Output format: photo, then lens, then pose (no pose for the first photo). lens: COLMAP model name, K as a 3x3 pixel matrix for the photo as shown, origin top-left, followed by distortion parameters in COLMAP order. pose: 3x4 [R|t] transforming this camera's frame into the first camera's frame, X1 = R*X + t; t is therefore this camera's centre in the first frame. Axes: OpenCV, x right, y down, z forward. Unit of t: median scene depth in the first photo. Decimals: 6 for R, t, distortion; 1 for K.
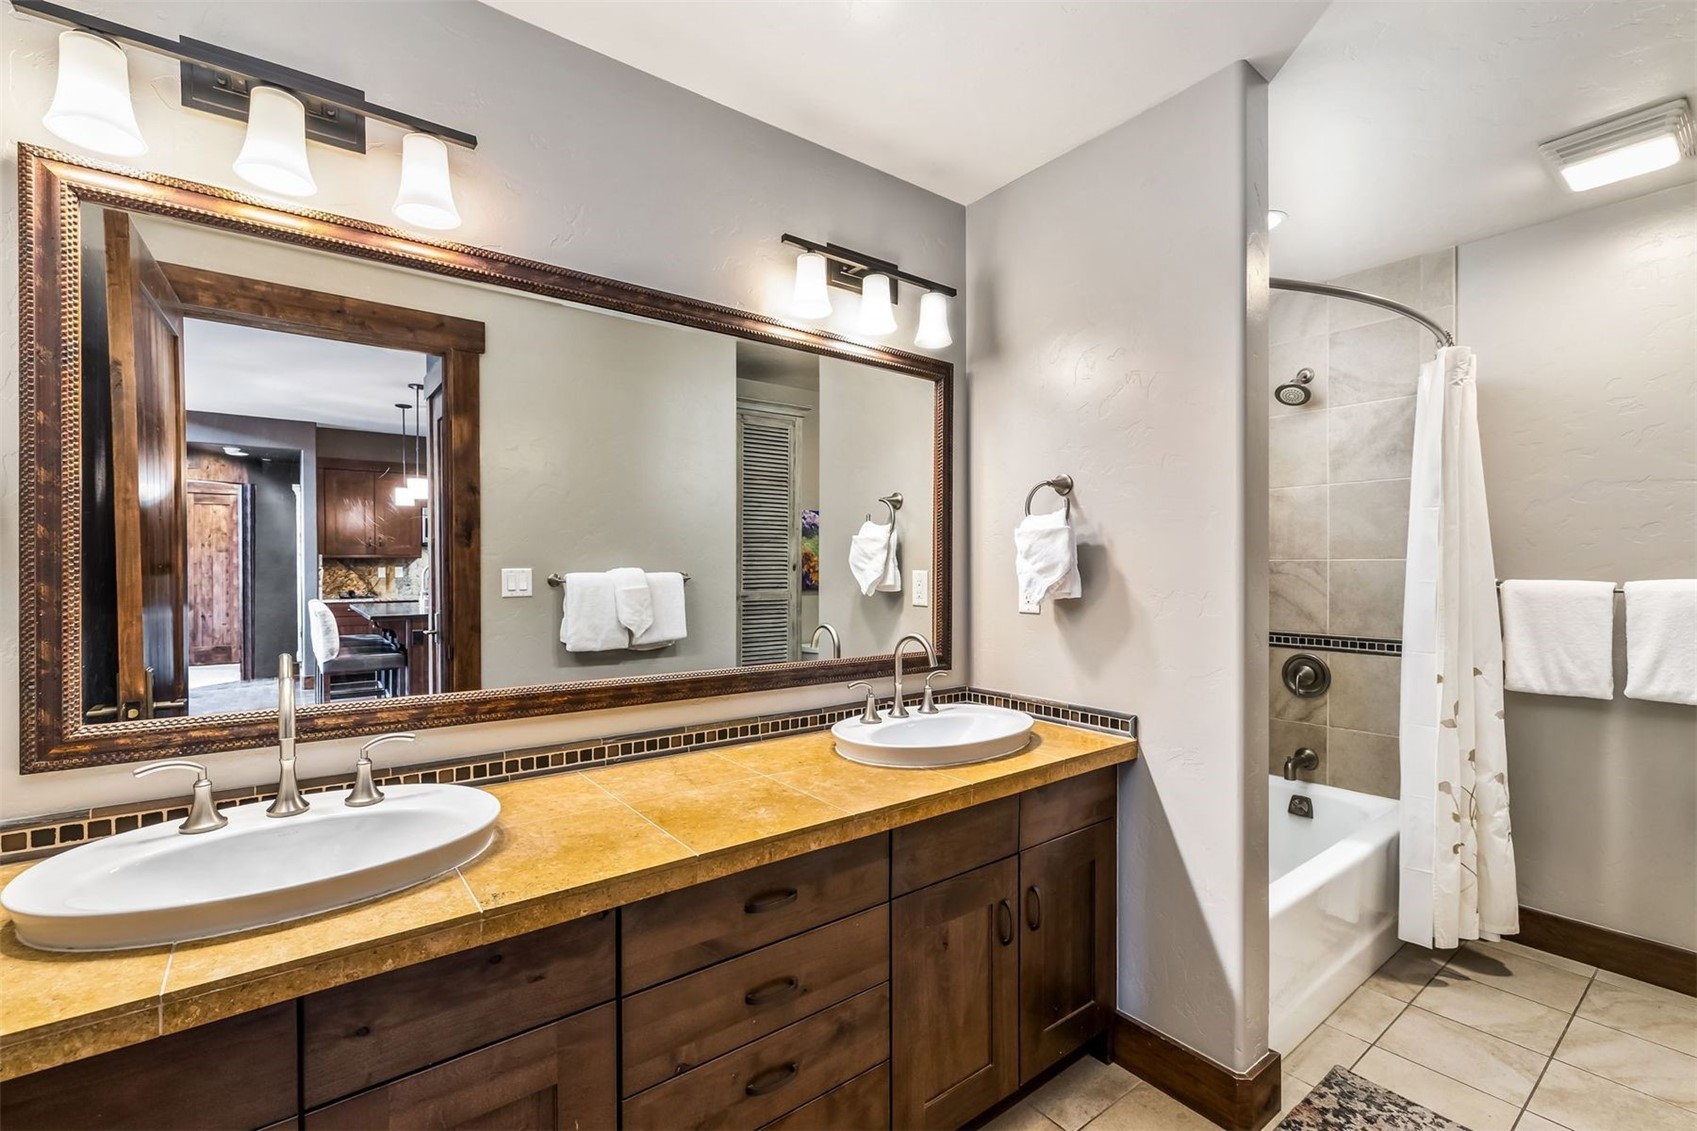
lens RADIAL K [[716.7, 0, 854.9], [0, 716.7, 572.2], [0, 0, 1]] dist [-0.000705, 0.000253]
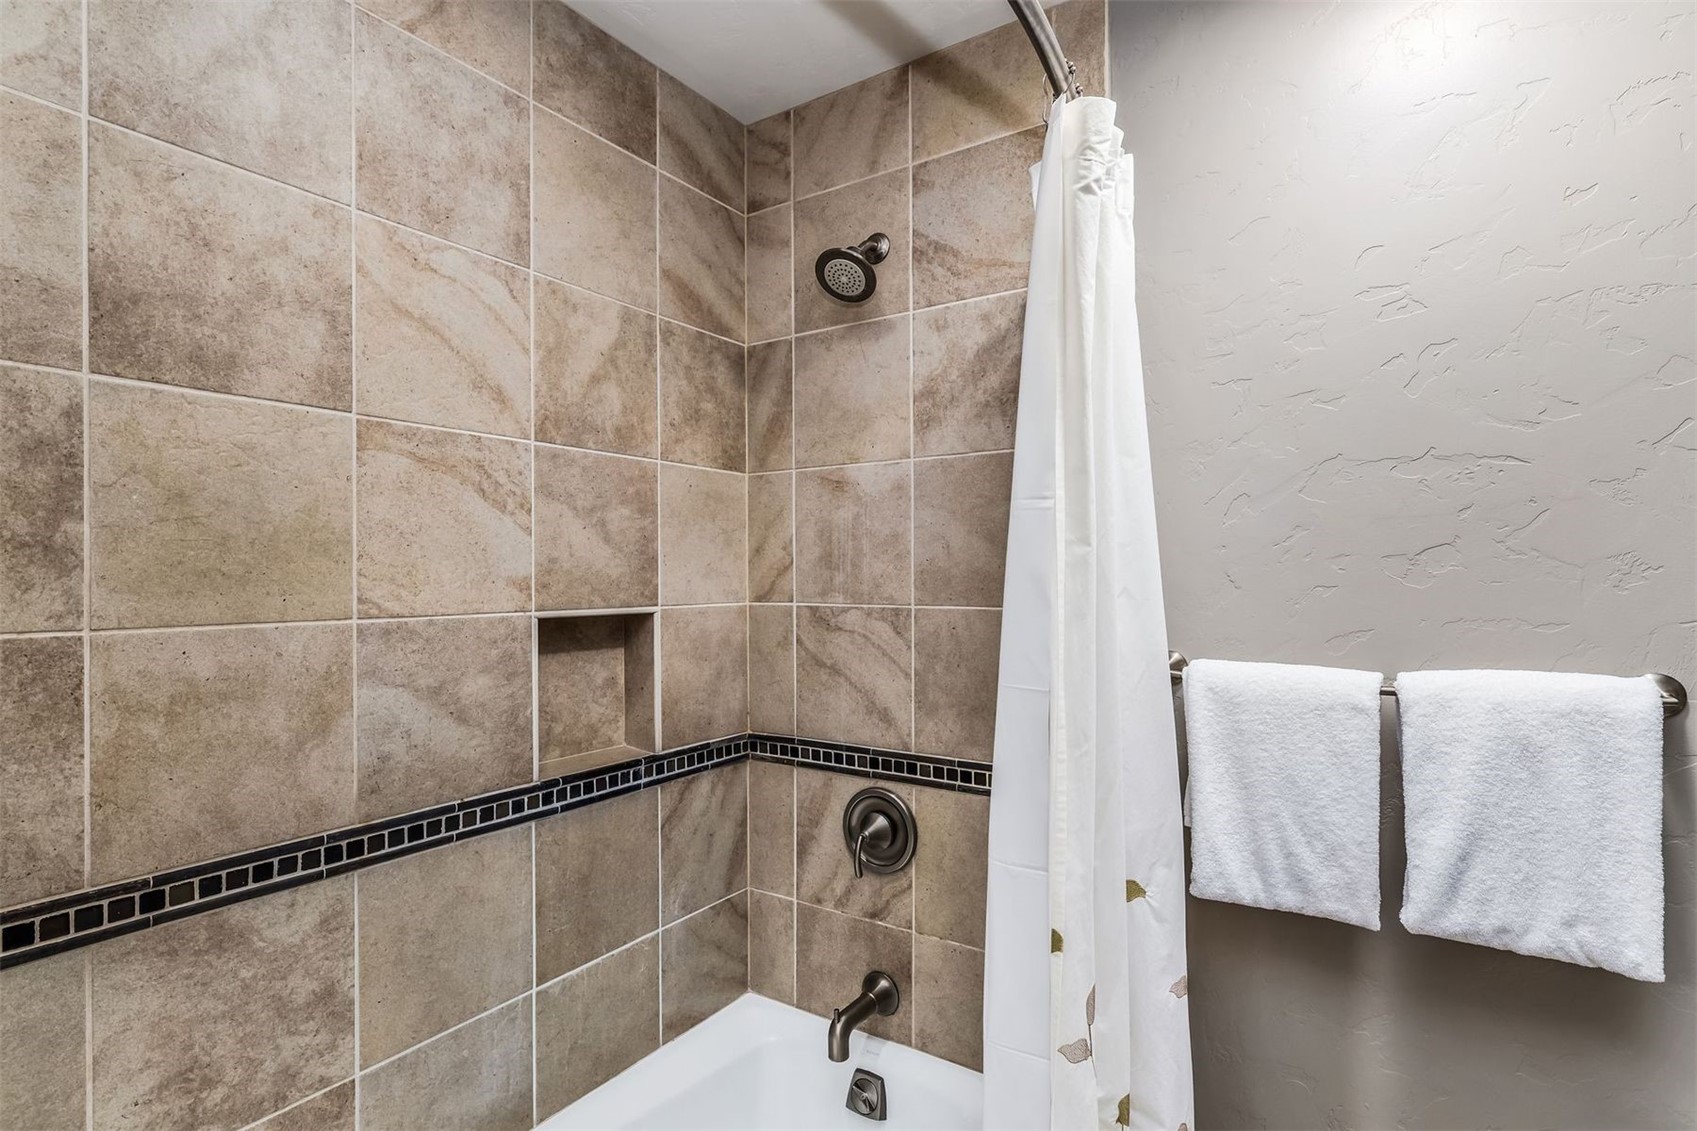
lens RADIAL K [[801.4, 0, 848.1], [0, 801.4, 572.7], [0, 0, 1]] dist [-0.005180, 0.002085]
pose [[0.947887, 0.002226, 0.318598, 0.457590], [0.001147, 0.999945, -0.010400, -0.037214], [-0.318603, 0.010224, 0.947833, 0.497557]]
